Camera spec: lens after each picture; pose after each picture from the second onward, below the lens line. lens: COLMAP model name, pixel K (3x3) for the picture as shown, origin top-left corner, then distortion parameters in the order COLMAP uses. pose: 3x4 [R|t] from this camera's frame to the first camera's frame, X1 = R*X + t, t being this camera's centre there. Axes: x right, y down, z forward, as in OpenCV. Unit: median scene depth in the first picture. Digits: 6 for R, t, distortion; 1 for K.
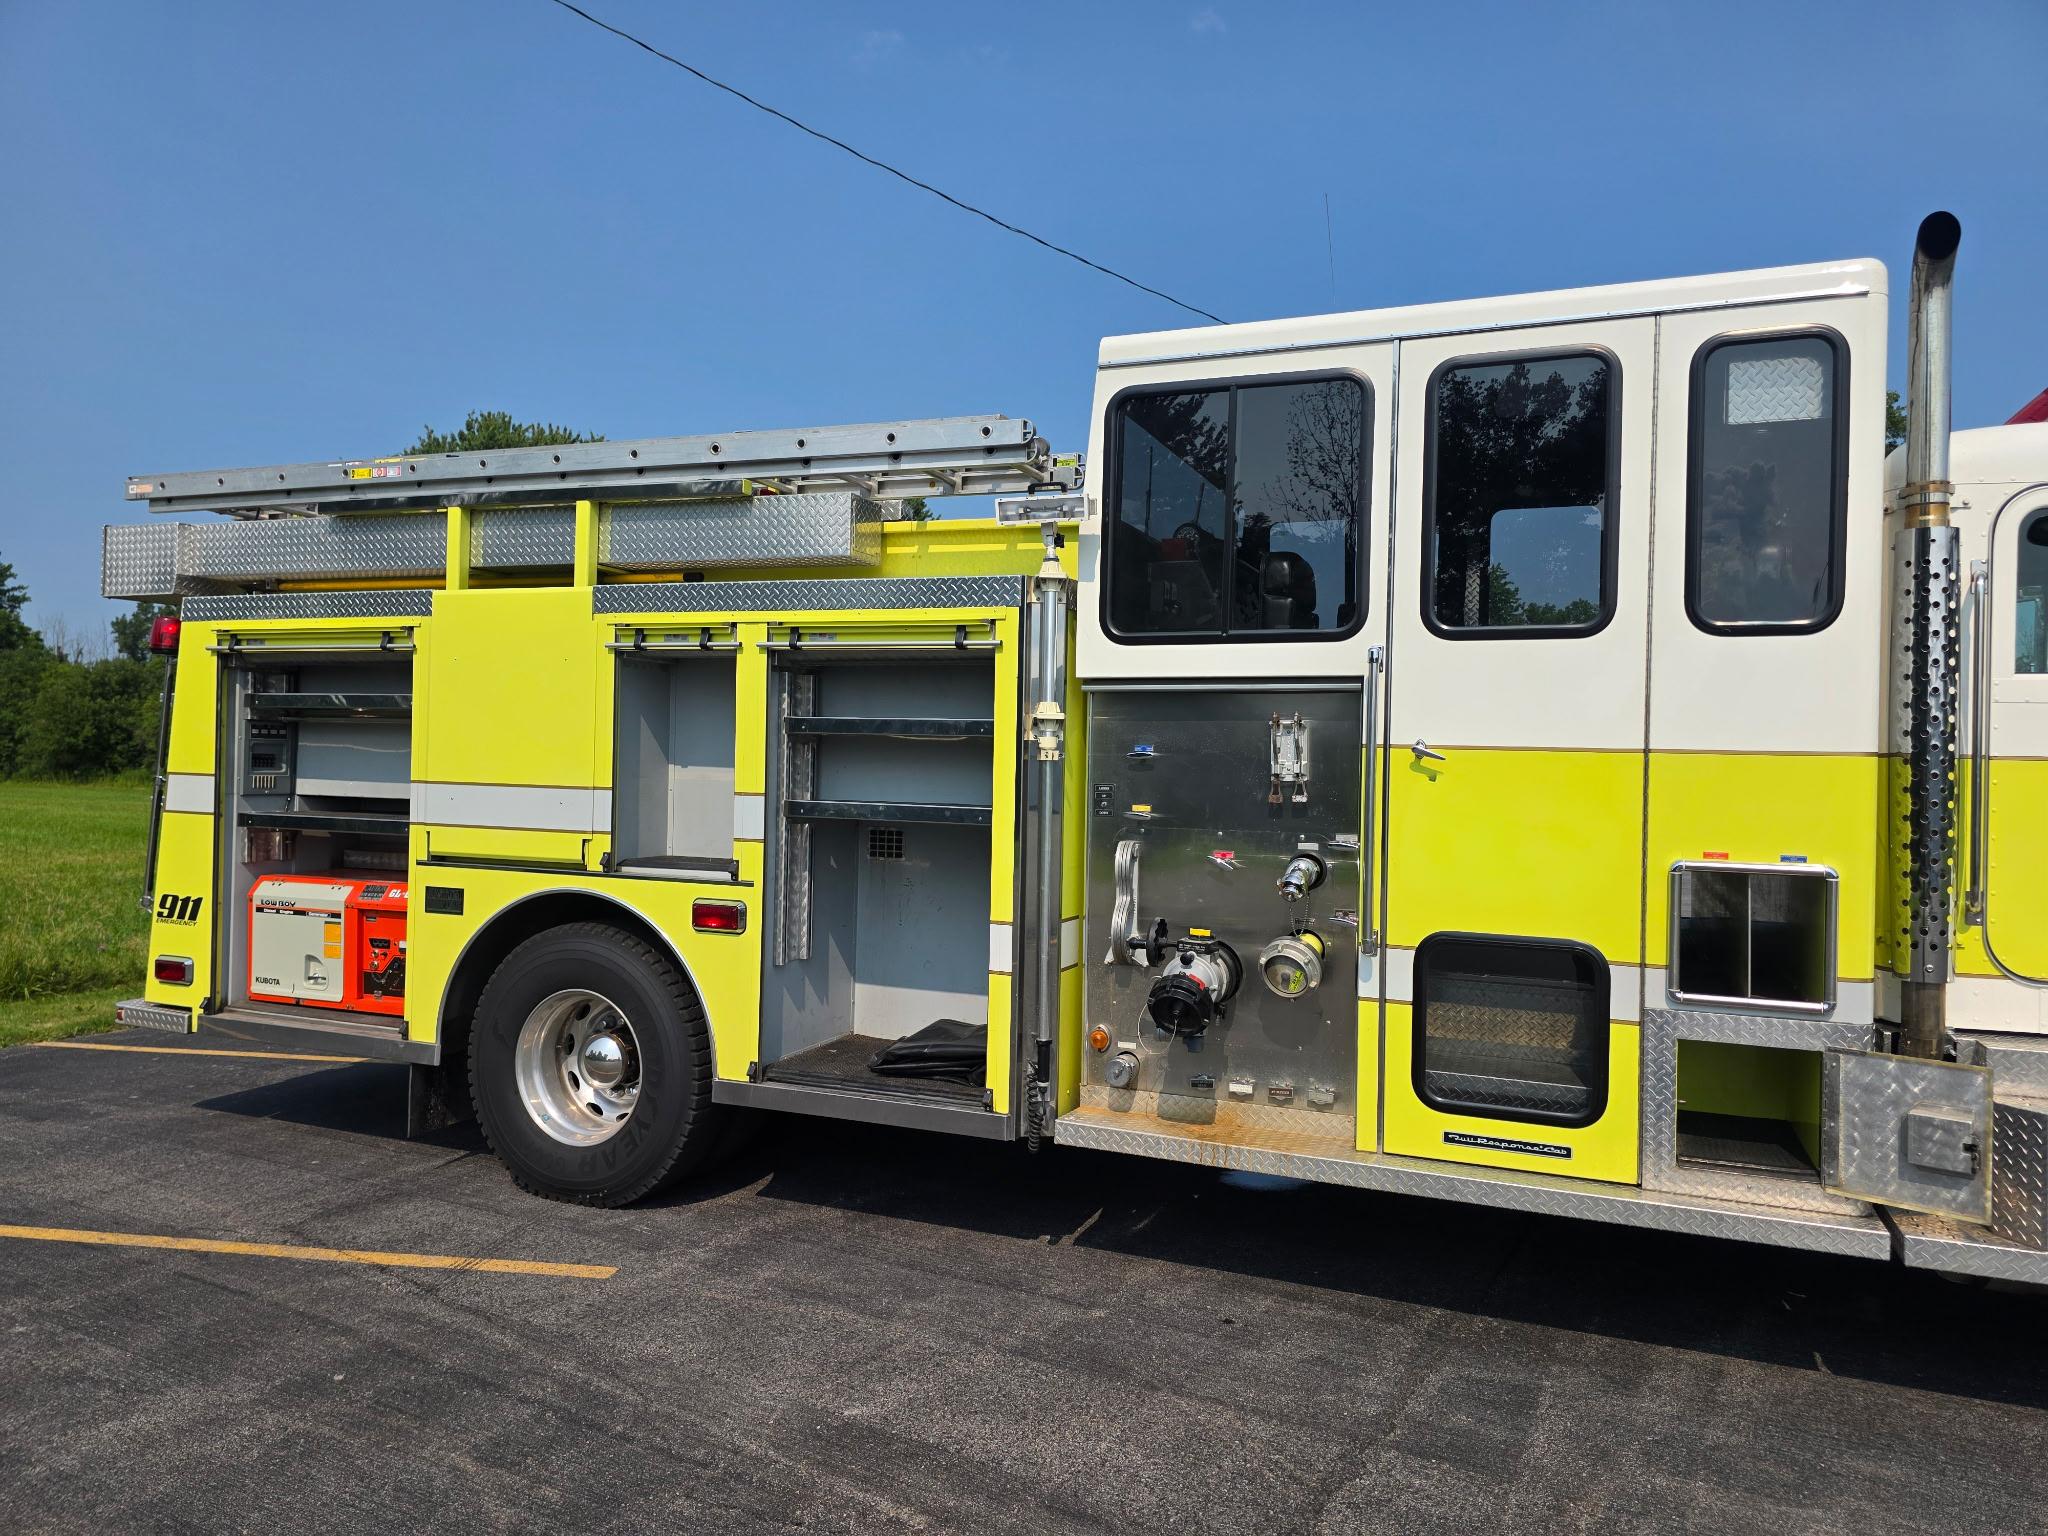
lens RADIAL K [[1366.5, 0, 1031.7], [0, 1366.5, 774.8], [0, 0, 1]] dist [0.039611, -0.037115]
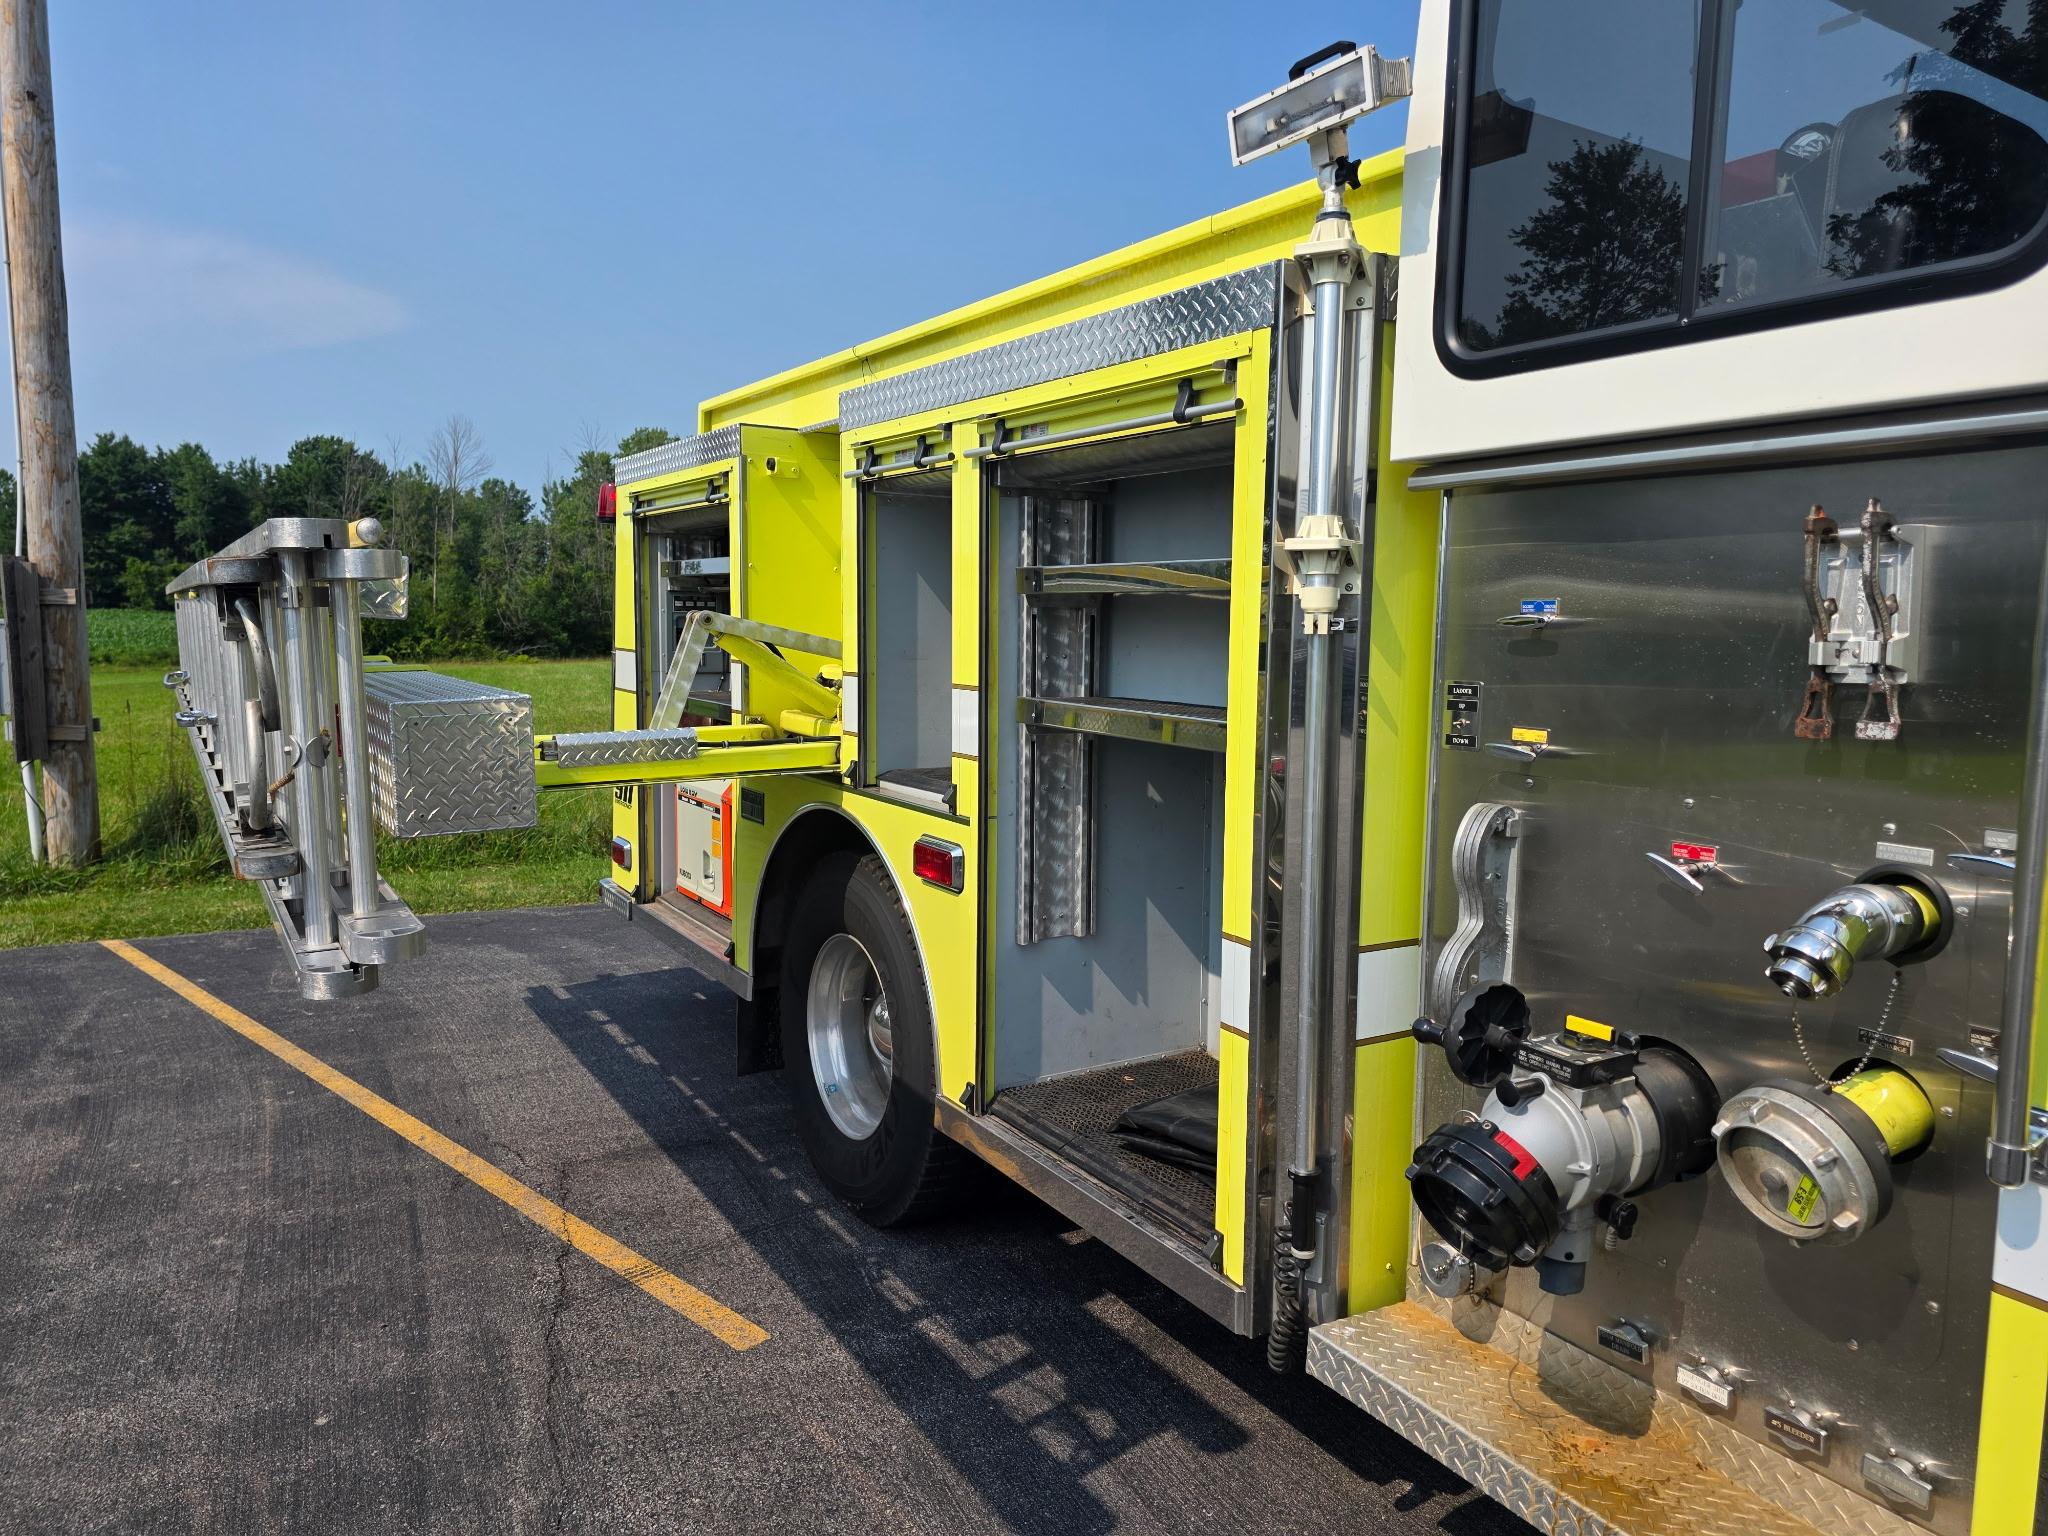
lens RADIAL K [[1366.5, 0, 1025.8], [0, 1366.5, 768.1], [0, 0, 1]] dist [0.039611, -0.037115]
pose [[0.807953, 0.055017, -0.586672, 0.220650], [-0.003217, 0.996029, 0.088974, -0.005549], [0.589238, -0.069999, 0.804922, 0.521912]]
